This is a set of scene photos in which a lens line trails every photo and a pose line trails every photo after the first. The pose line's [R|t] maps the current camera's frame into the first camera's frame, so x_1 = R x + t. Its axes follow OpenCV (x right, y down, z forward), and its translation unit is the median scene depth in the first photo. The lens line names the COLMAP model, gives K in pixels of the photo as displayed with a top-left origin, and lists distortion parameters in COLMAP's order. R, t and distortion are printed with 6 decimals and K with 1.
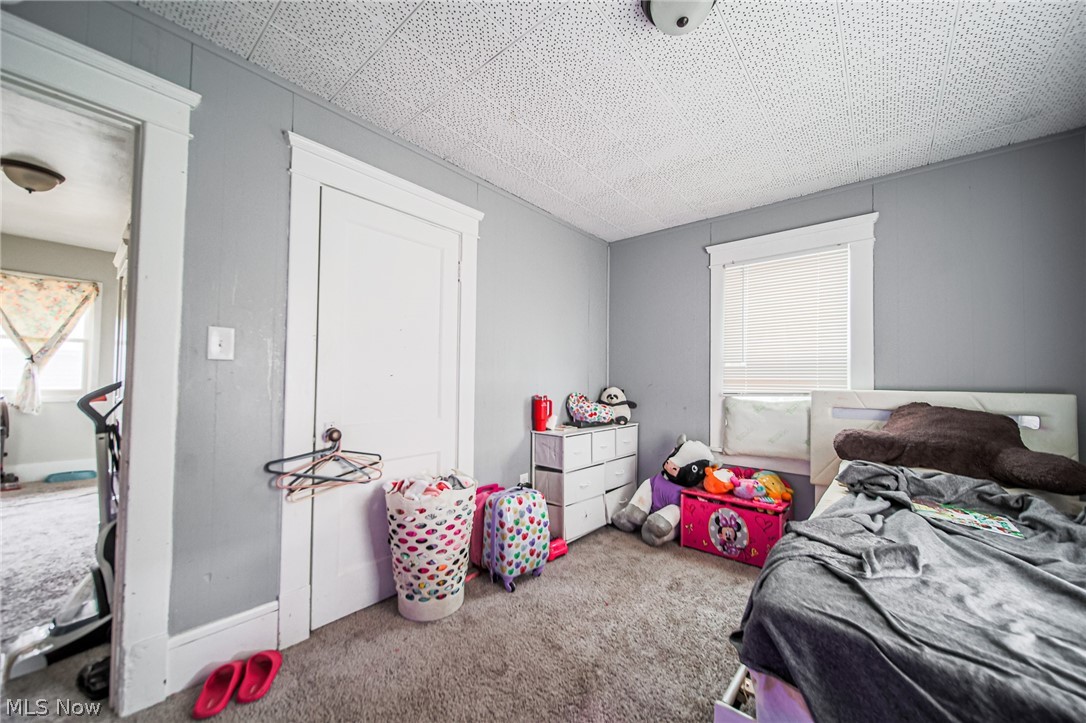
lens RADIAL K [[405.4, 0, 540.9], [0, 405.4, 366.6], [0, 0, 1]] dist [-0.001829, -0.000275]
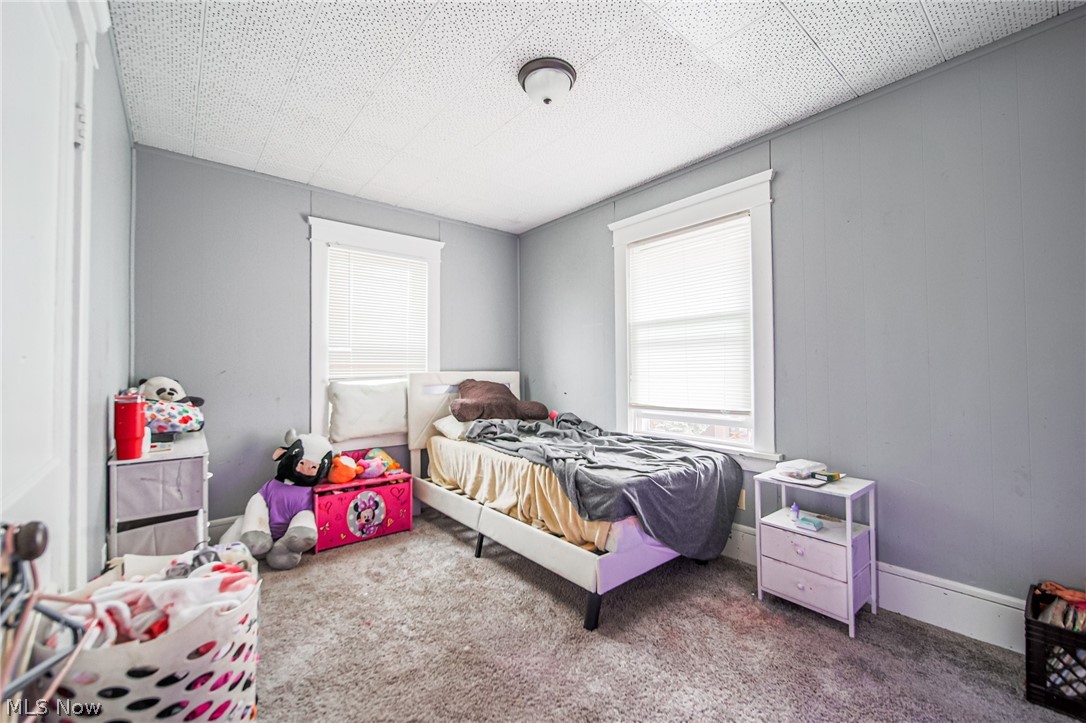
lens RADIAL K [[444.8, 0, 547.9], [0, 444.8, 357.3], [0, 0, 1]] dist [0.000262, -0.000013]
pose [[0.155750, 0.012311, 0.987720, -0.573973], [-0.028297, 0.999568, -0.007996, 0.010089], [-0.987391, -0.026704, 0.156031, 0.383713]]
